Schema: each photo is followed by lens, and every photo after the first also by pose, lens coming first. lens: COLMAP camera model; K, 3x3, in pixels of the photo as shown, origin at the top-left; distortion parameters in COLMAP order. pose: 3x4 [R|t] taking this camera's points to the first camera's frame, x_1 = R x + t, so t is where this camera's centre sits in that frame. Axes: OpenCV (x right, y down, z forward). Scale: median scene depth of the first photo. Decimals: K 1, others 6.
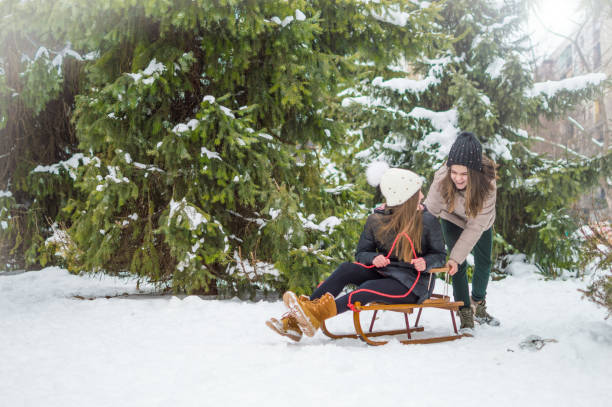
lens RADIAL K [[962.2, 0, 272.0], [0, 962.2, 193.6], [0, 0, 1]] dist [-0.014329, 0.000000]
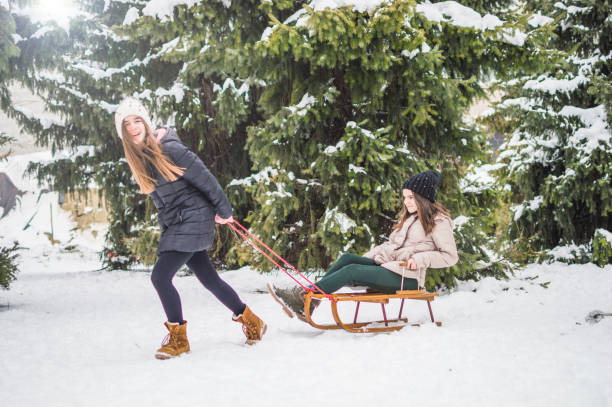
lens RADIAL K [[962.2, 0, 272.6], [0, 962.2, 209.9], [0, 0, 1]] dist [-0.014329, 0.000000]
pose [[0.972174, -0.051506, -0.228526, 0.104426], [0.057430, 0.998162, 0.019344, -0.019346], [0.227109, -0.031930, 0.973346, -0.192618]]
